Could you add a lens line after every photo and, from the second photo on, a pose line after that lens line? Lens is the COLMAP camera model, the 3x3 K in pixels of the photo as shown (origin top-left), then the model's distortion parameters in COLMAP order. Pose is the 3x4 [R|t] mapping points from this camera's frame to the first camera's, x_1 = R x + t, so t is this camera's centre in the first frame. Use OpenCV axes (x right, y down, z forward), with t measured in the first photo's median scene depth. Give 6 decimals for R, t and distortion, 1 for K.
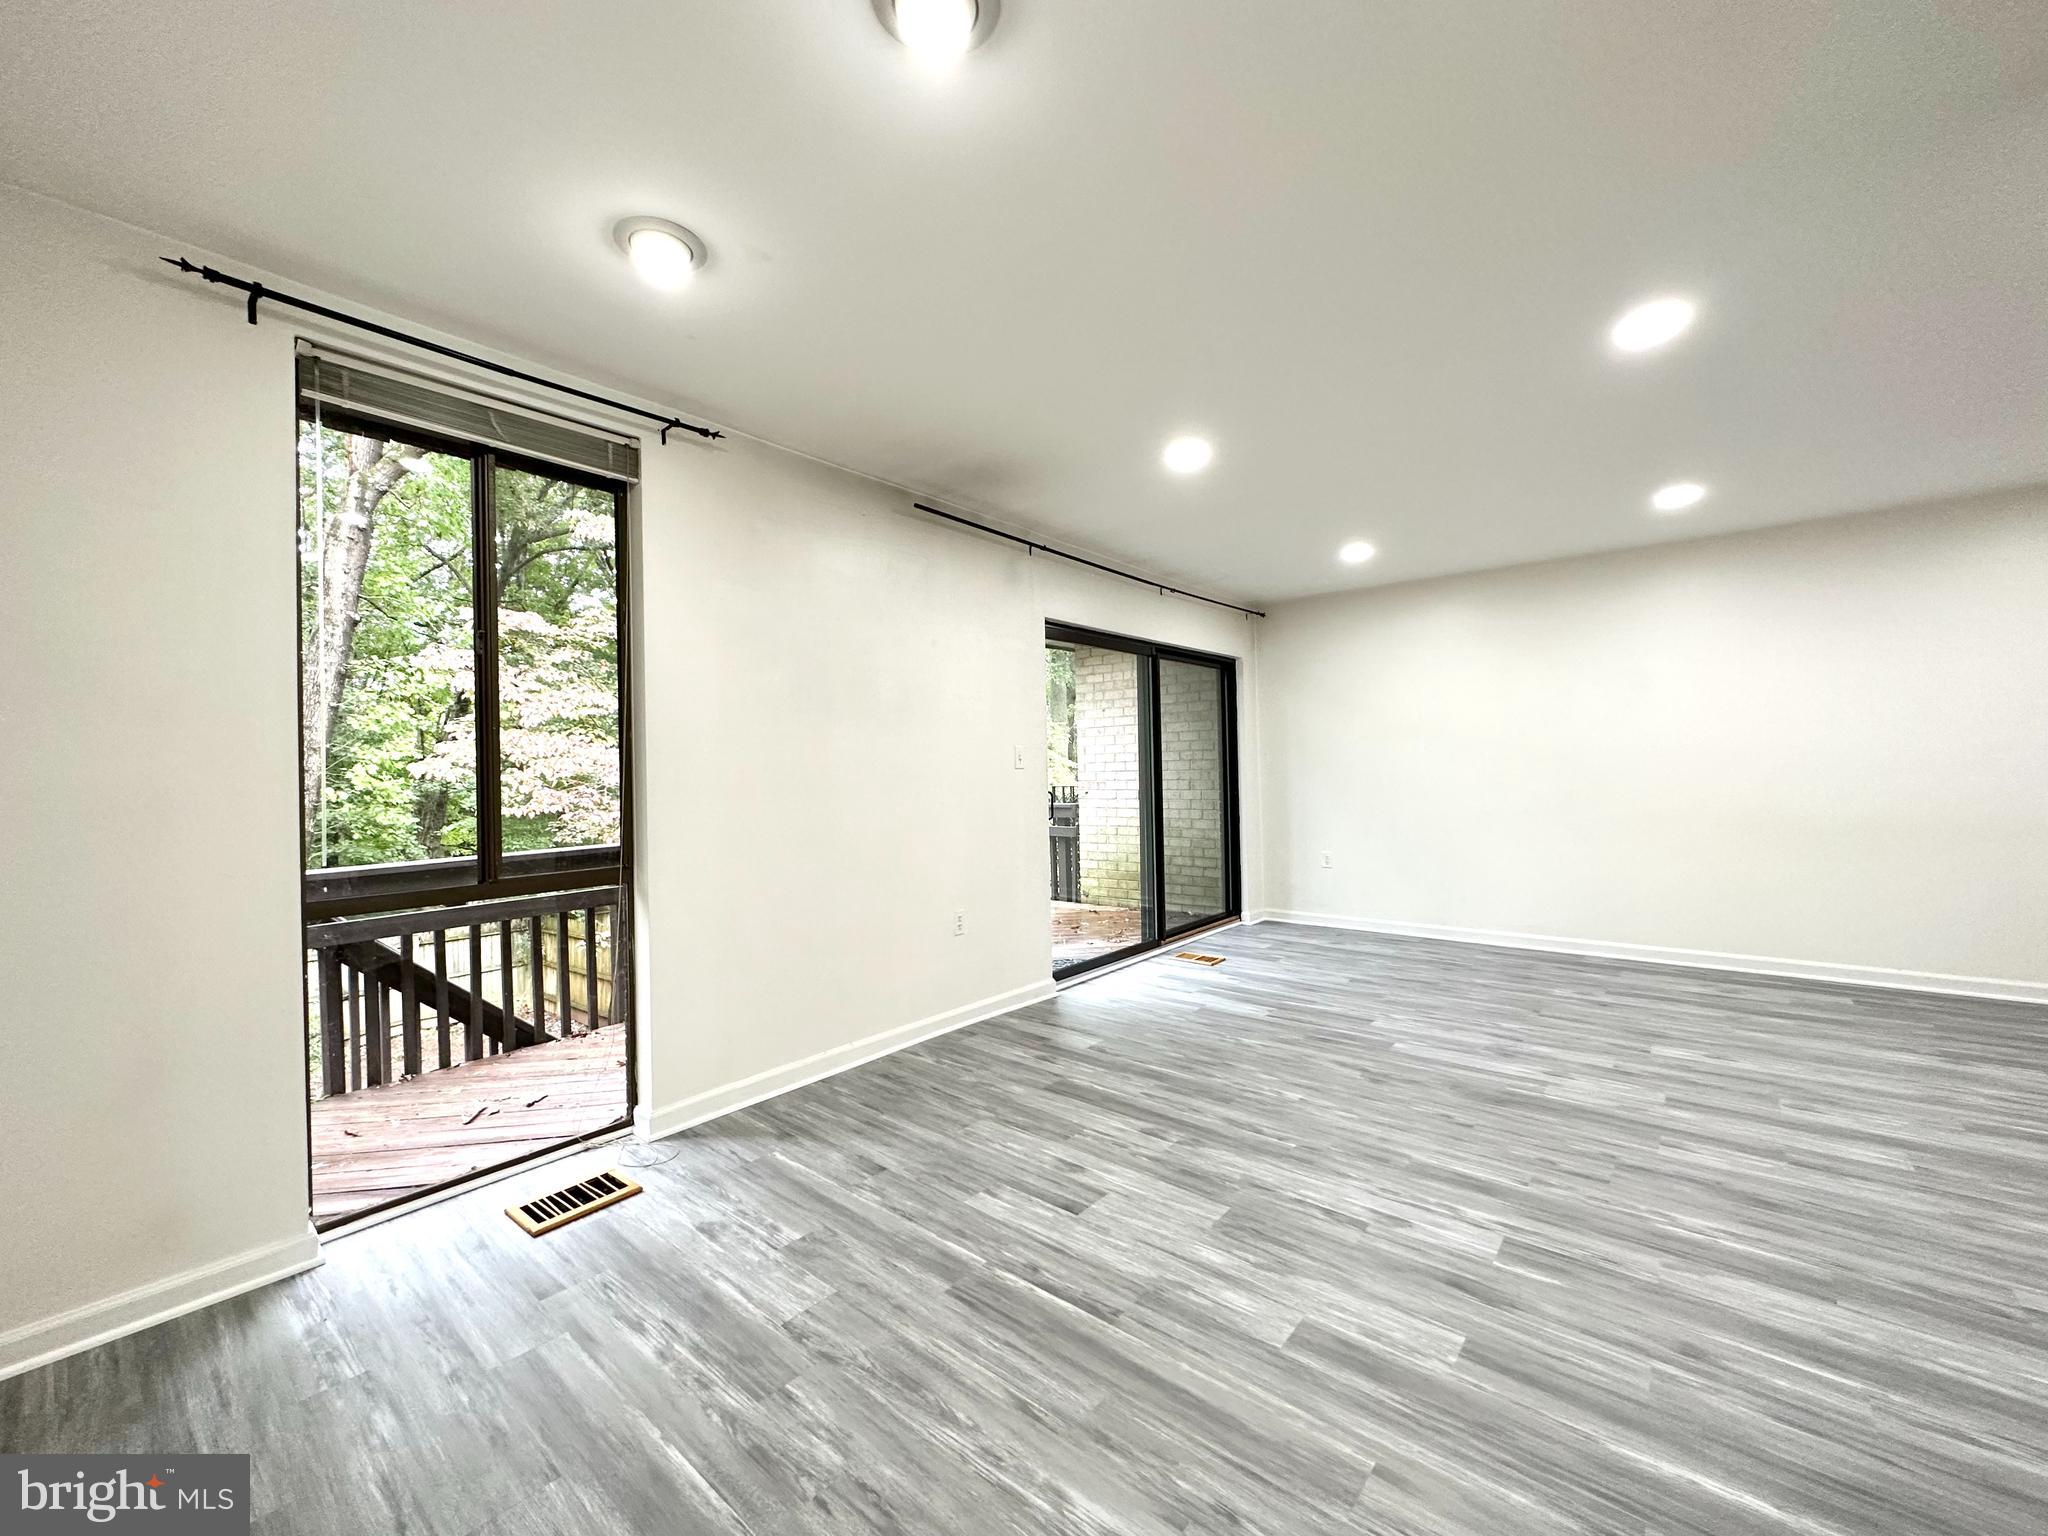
lens RADIAL K [[817.5, 0, 1015.4], [0, 817.5, 764.1], [0, 0, 1]] dist [-0.001001, 0.001063]
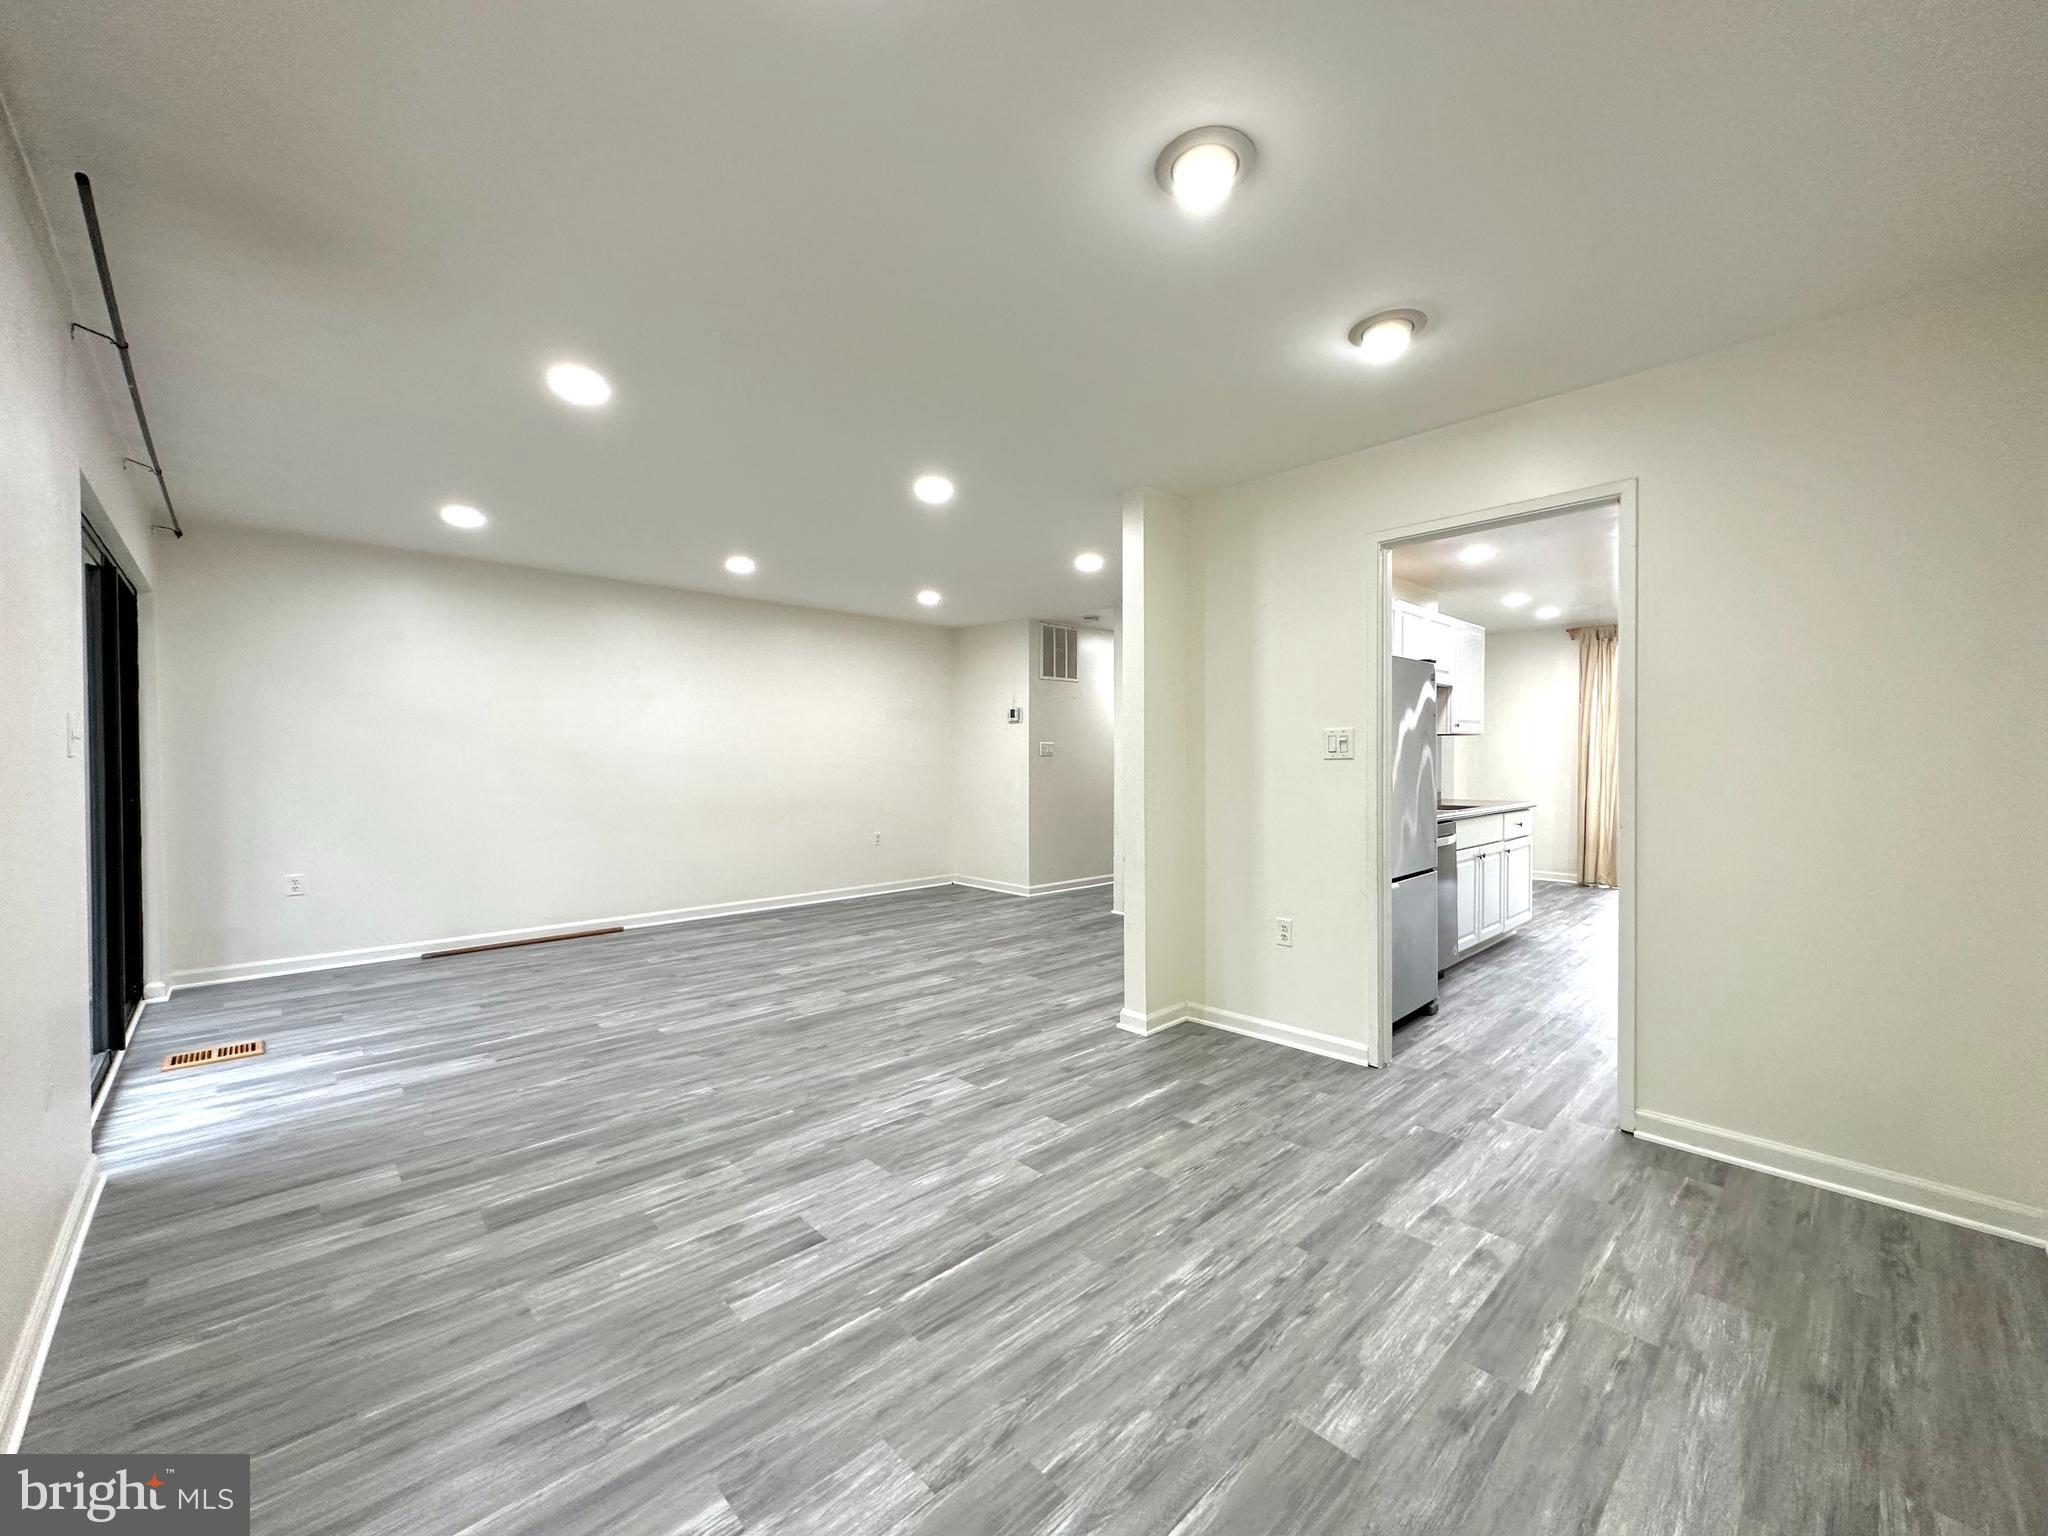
lens RADIAL K [[817.5, 0, 1030.2], [0, 817.5, 772.6], [0, 0, 1]] dist [-0.001001, 0.001063]
pose [[0.099975, 0.002980, 0.994985, -0.693105], [-0.011531, 0.999932, -0.001836, 0.015086], [-0.994923, -0.011290, 0.100003, 0.568959]]
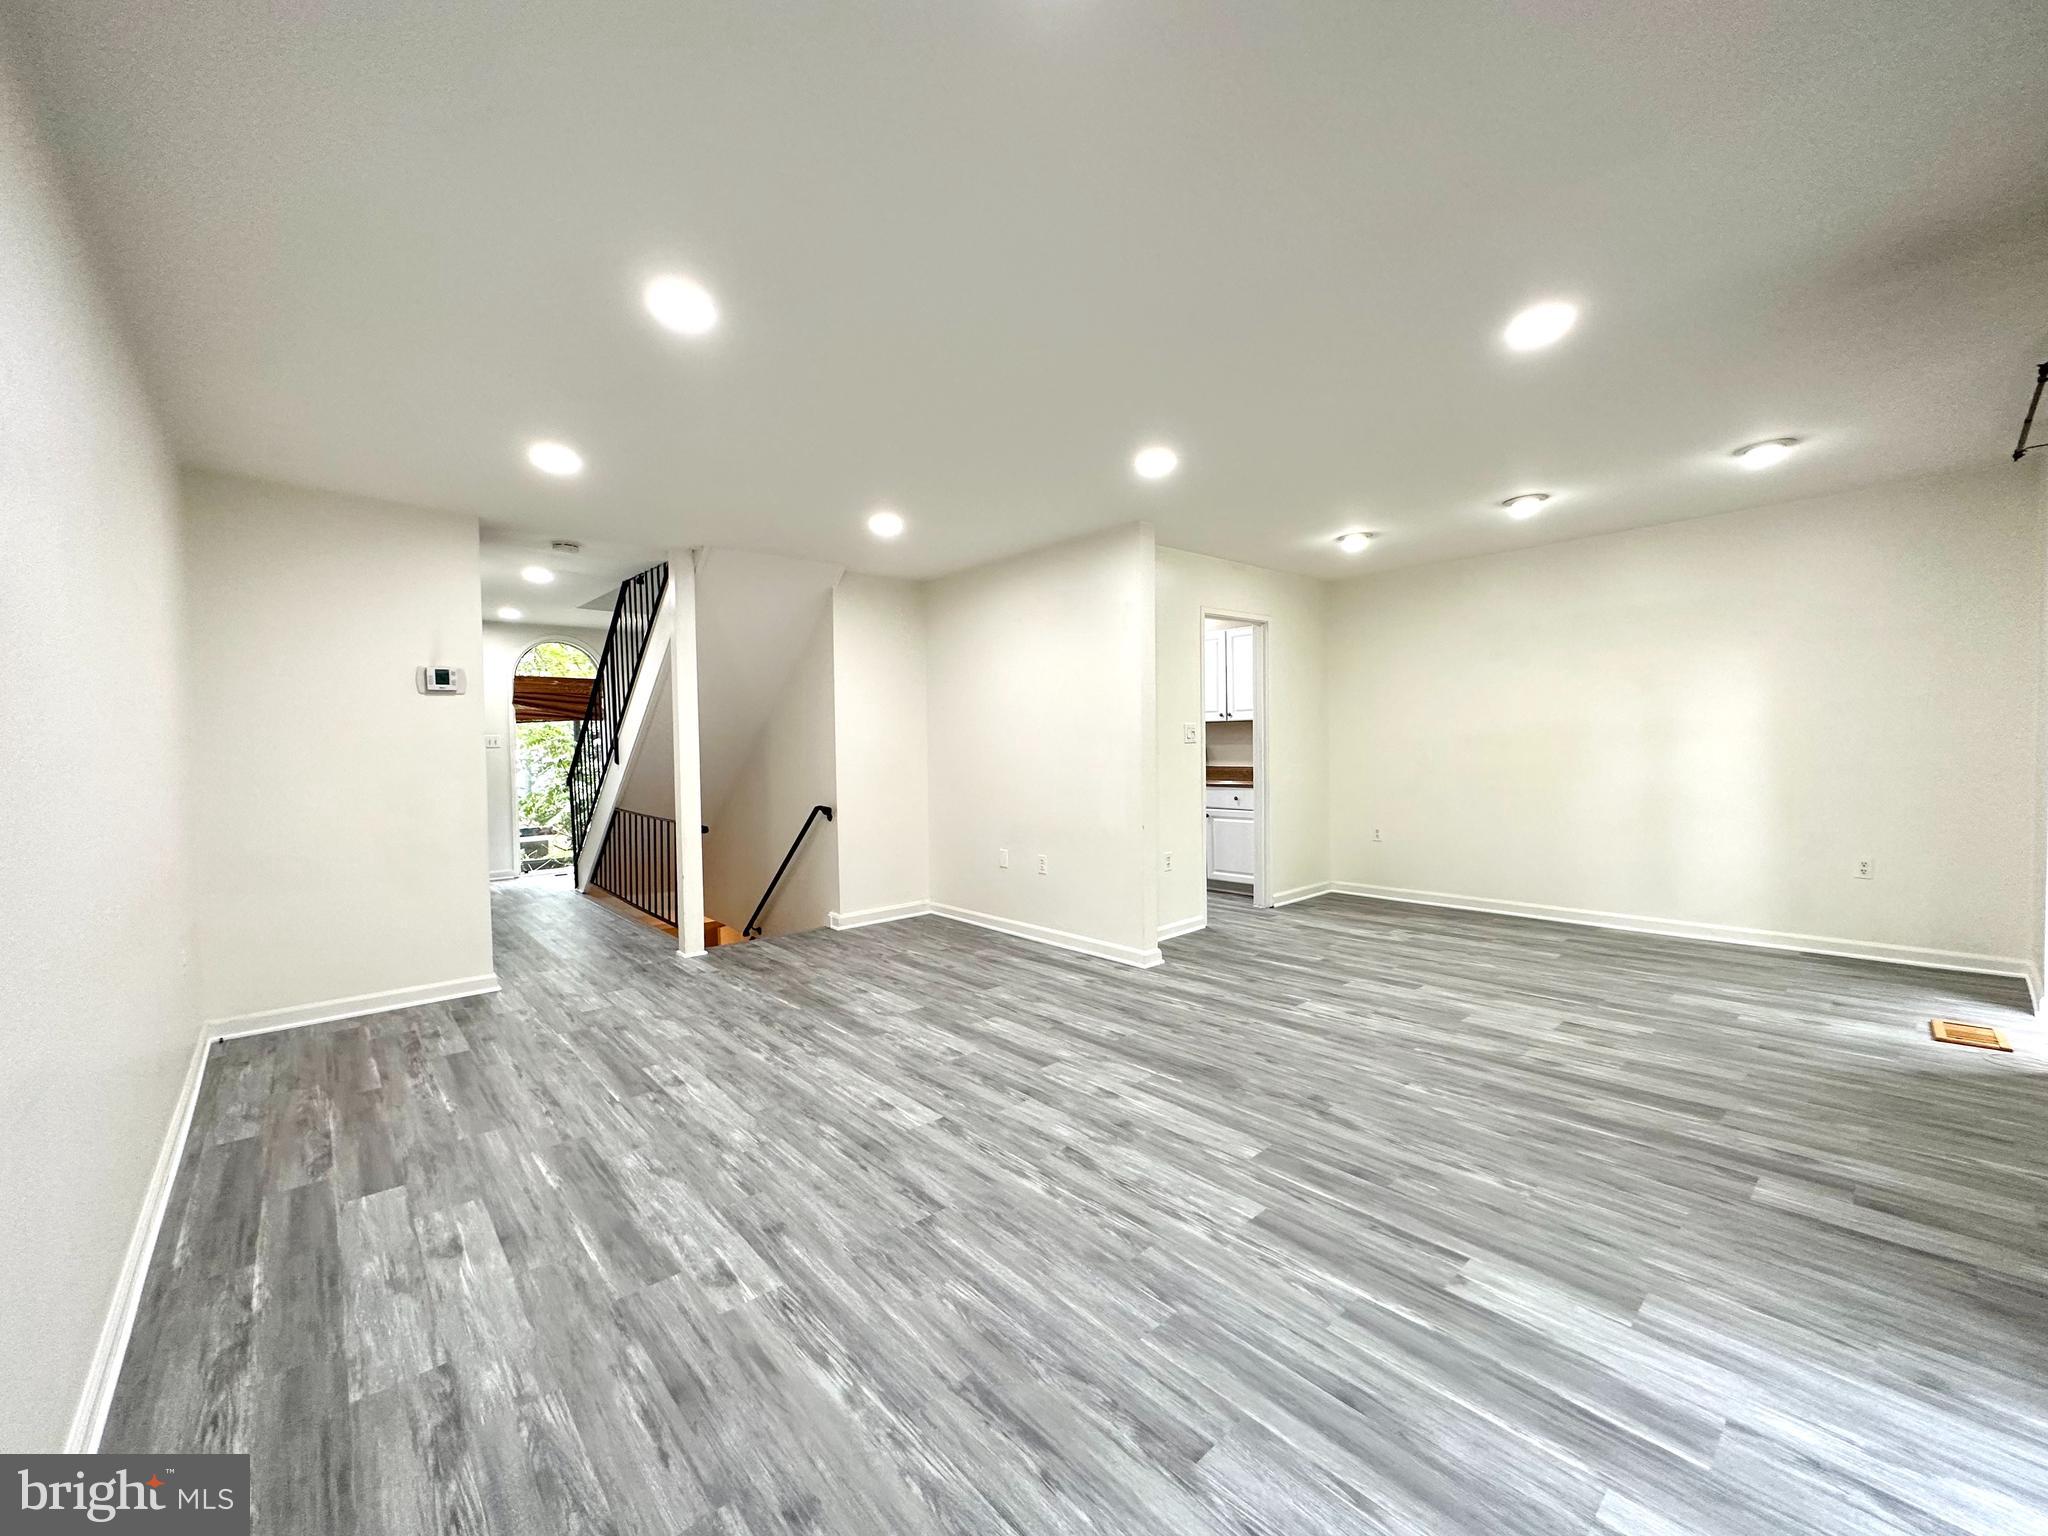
lens RADIAL K [[817.5, 0, 1018.3], [0, 817.5, 771.7], [0, 0, 1]] dist [-0.001001, 0.001063]
pose [[-0.989331, 0.034850, 0.141455, 0.730052], [0.038336, 0.999023, 0.021990, -0.002233], [-0.140550, 0.027178, -0.989700, 2.245099]]
